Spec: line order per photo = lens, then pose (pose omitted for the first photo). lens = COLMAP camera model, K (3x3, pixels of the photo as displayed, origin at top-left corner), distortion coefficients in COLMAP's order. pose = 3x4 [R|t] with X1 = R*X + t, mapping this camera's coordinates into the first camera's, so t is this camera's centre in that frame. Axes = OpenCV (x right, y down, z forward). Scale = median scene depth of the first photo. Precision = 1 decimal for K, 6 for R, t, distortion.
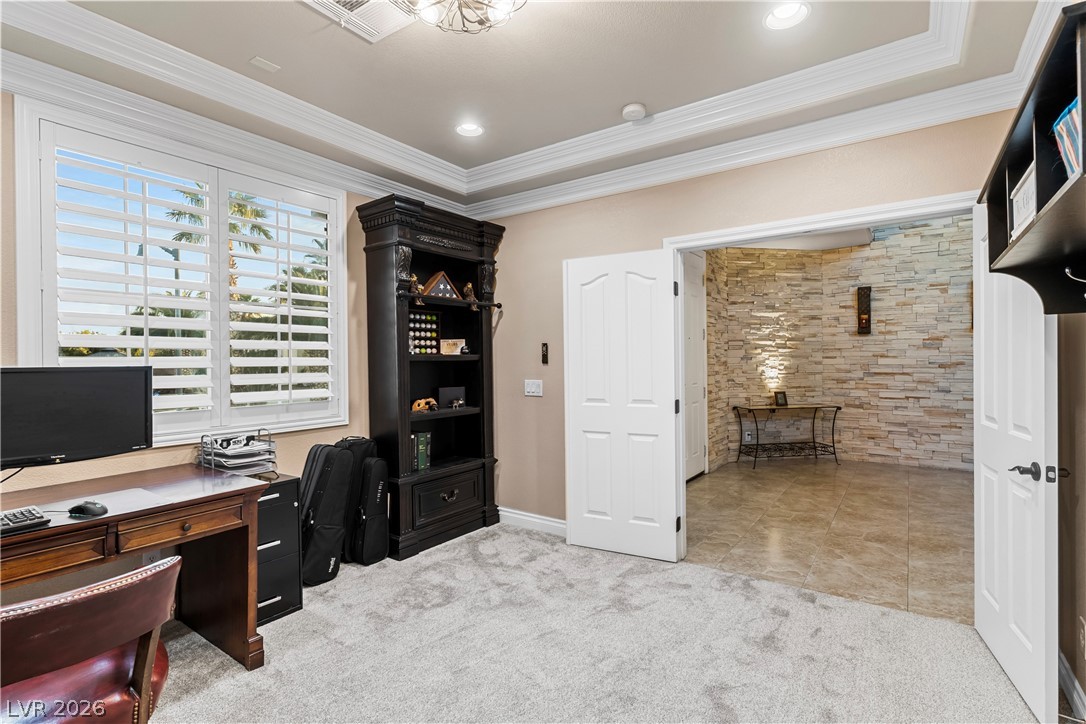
lens RADIAL K [[515.6, 0, 542.5], [0, 515.6, 360.3], [0, 0, 1]] dist [-0.002816, 0.000350]
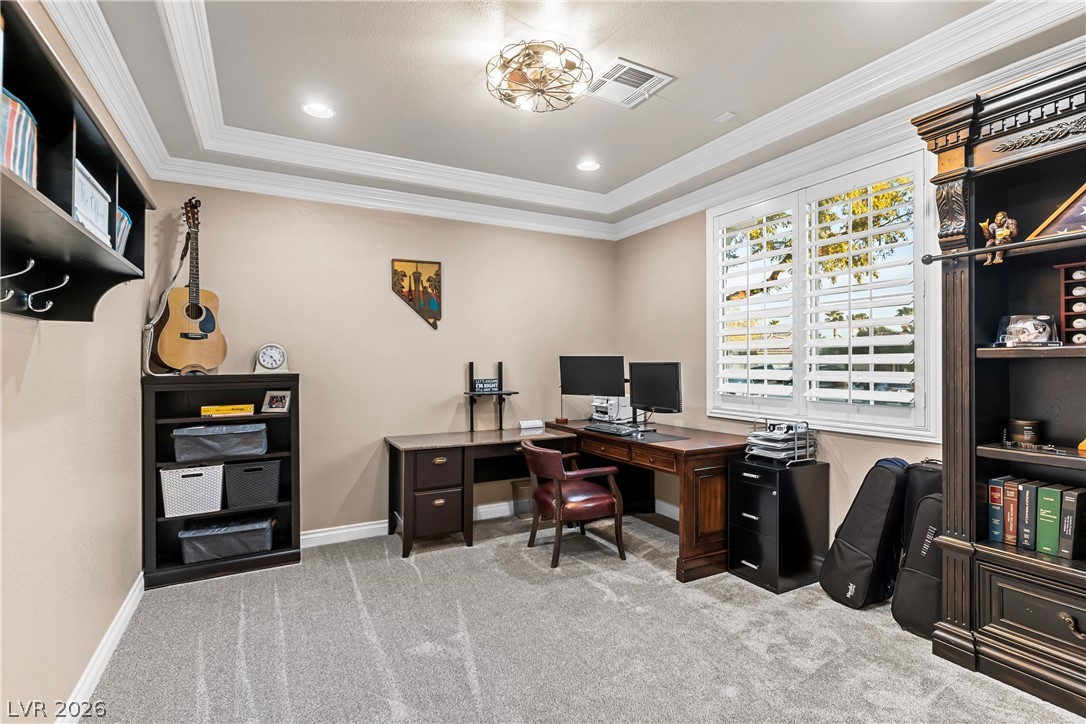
lens RADIAL K [[515.6, 0, 543.2], [0, 515.6, 361.1], [0, 0, 1]] dist [-0.002816, 0.000350]
pose [[-0.444188, 0.009643, -0.895882, 0.604584], [0.008779, 0.999941, 0.006410, -0.004573], [0.895891, -0.005018, -0.444246, 0.919245]]
